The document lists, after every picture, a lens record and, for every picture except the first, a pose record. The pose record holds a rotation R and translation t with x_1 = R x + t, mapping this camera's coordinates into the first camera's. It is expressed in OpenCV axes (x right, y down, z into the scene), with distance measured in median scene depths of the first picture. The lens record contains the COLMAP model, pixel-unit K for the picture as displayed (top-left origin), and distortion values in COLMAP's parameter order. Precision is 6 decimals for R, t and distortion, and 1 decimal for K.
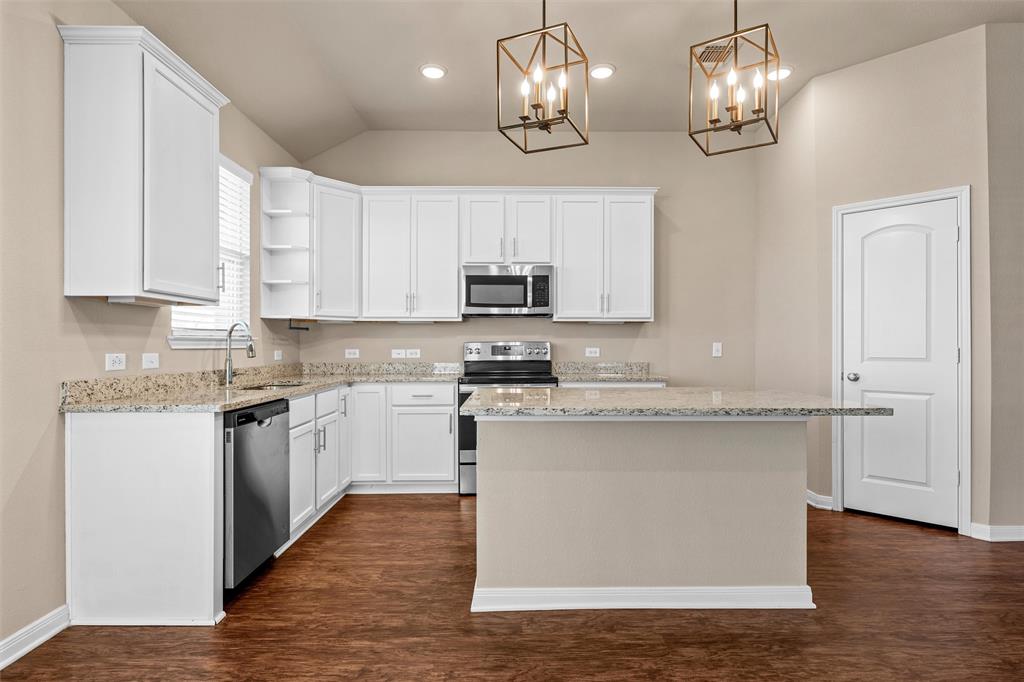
lens RADIAL K [[539.6, 0, 513.2], [0, 539.6, 344.1], [0, 0, 1]] dist [0.003281, 0.000671]
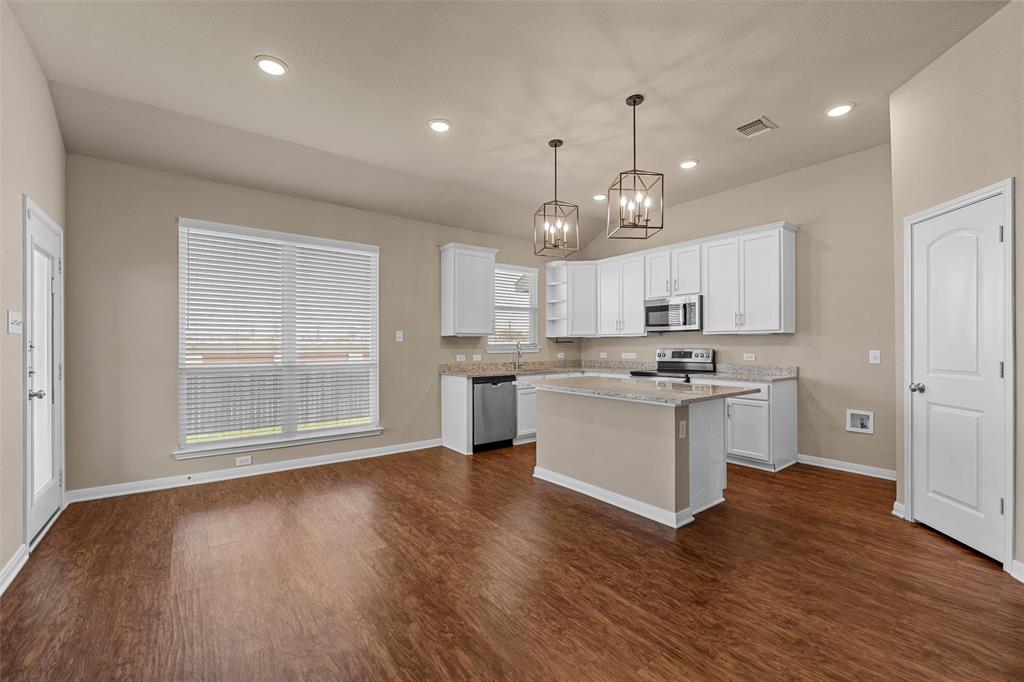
lens RADIAL K [[422.5, 0, 512.0], [0, 422.5, 341.0], [0, 0, 1]] dist [-0.000683, -0.000194]
pose [[0.598389, -0.011218, -0.801127, 0.735448], [0.007037, 0.999937, -0.008746, -0.021757], [0.801175, -0.000404, 0.598430, -0.054330]]
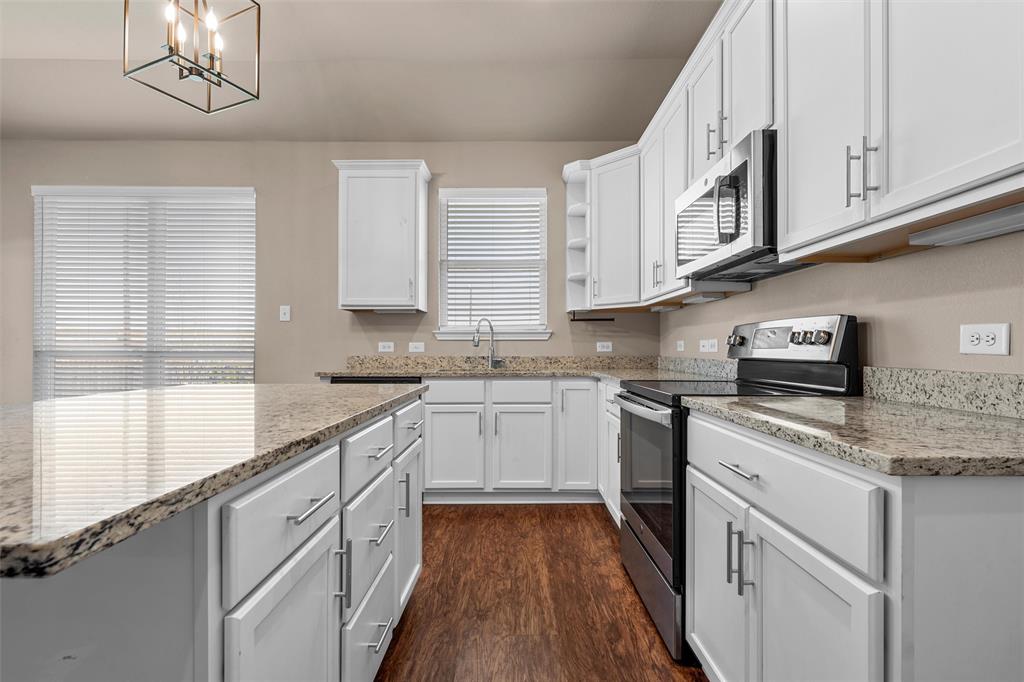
lens RADIAL K [[460.7, 0, 513.3], [0, 460.7, 345.6], [0, 0, 1]] dist [-0.000347, -0.000050]
pose [[-0.007431, -0.005108, -0.999959, 0.474185], [0.002104, 0.999985, -0.005123, 0.023591], [0.999970, -0.002142, -0.007420, 0.904213]]
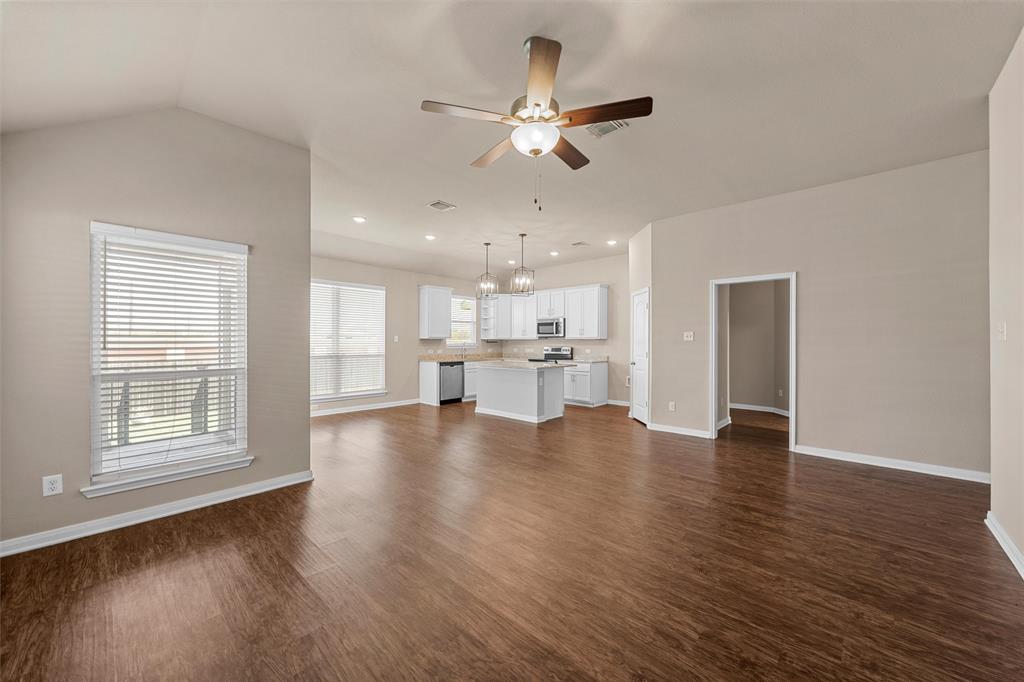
lens RADIAL K [[378.0, 0, 512.0], [0, 378.0, 341.0], [0, 0, 1]] dist [-0.000342, -0.000014]
pose [[0.723638, -0.001893, -0.690177, 1.287431], [0.001425, 0.999998, -0.001248, -0.034473], [0.690178, -0.000080, 0.723640, -0.557246]]
